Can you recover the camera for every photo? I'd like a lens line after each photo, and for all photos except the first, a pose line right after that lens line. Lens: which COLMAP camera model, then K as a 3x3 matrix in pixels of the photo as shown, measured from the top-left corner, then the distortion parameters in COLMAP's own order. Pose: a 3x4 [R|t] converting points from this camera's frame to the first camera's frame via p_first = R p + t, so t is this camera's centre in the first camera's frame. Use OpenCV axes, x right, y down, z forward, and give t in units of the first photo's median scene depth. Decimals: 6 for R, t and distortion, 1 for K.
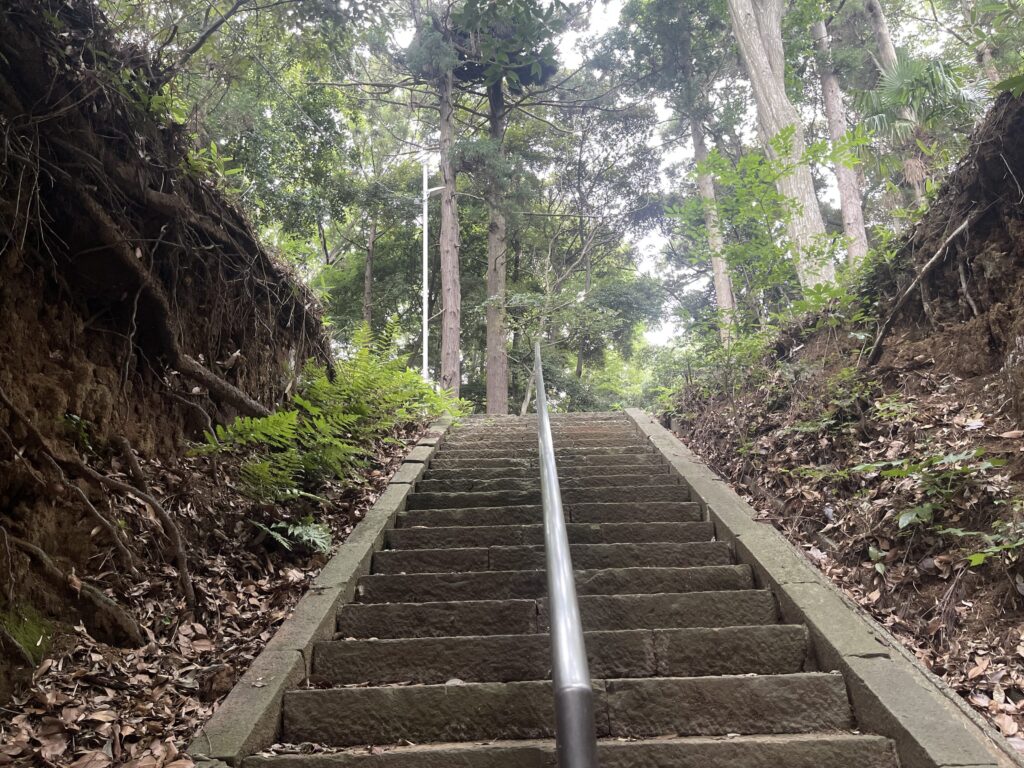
lens RADIAL K [[773.0, 0, 512.0], [0, 773.0, 384.0], [0, 0, 1]] dist [0.008676, 0.000322]
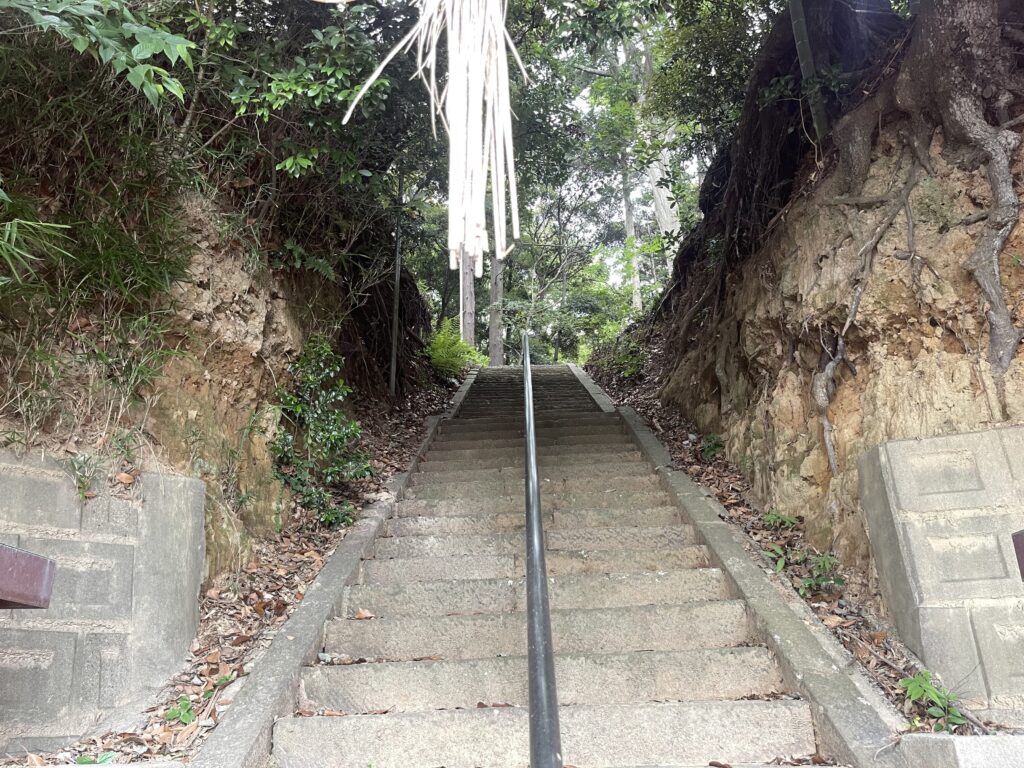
lens RADIAL K [[773.0, 0, 512.0], [0, 773.0, 384.0], [0, 0, 1]] dist [0.008676, 0.000322]
pose [[0.999726, 0.017089, 0.016006, -0.007593], [-0.017078, 0.999854, -0.000776, 0.024850], [-0.016017, 0.000503, 0.999872, -0.277351]]
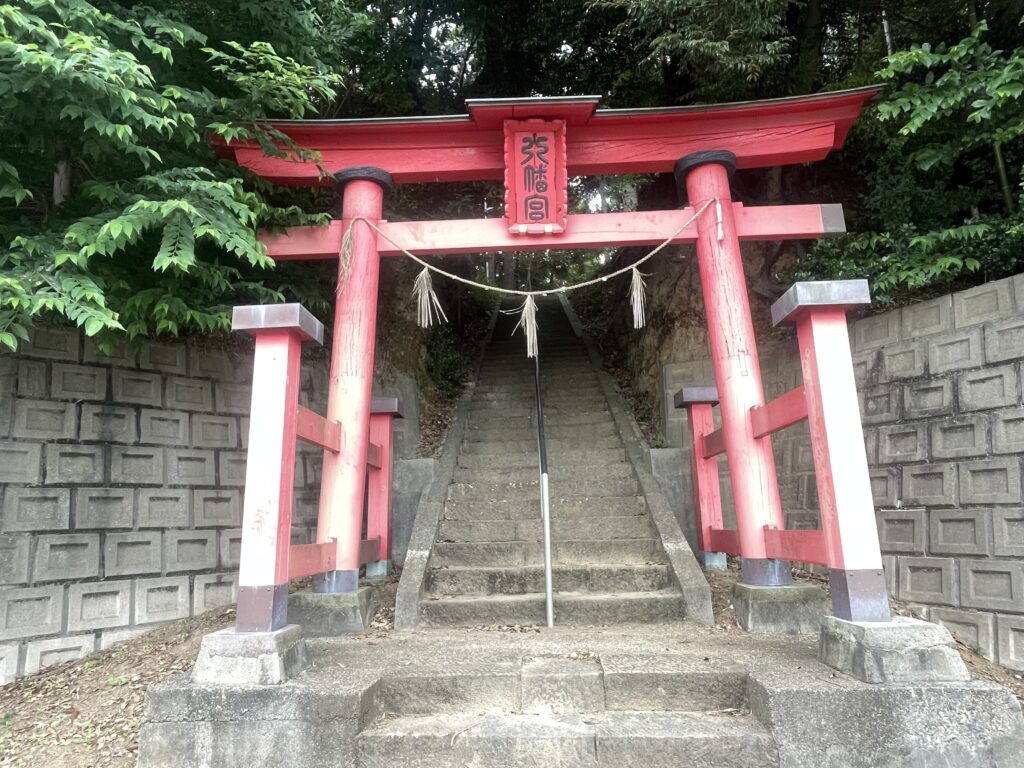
lens RADIAL K [[604.2, 0, 511.2], [0, 604.2, 386.4], [0, 0, 1]] dist [-0.005544, 0.000137]
pose [[0.999972, 0.005125, 0.005480, -0.019522], [-0.005916, 0.987779, 0.155746, -0.011322], [-0.004615, -0.155774, 0.987782, -0.497638]]
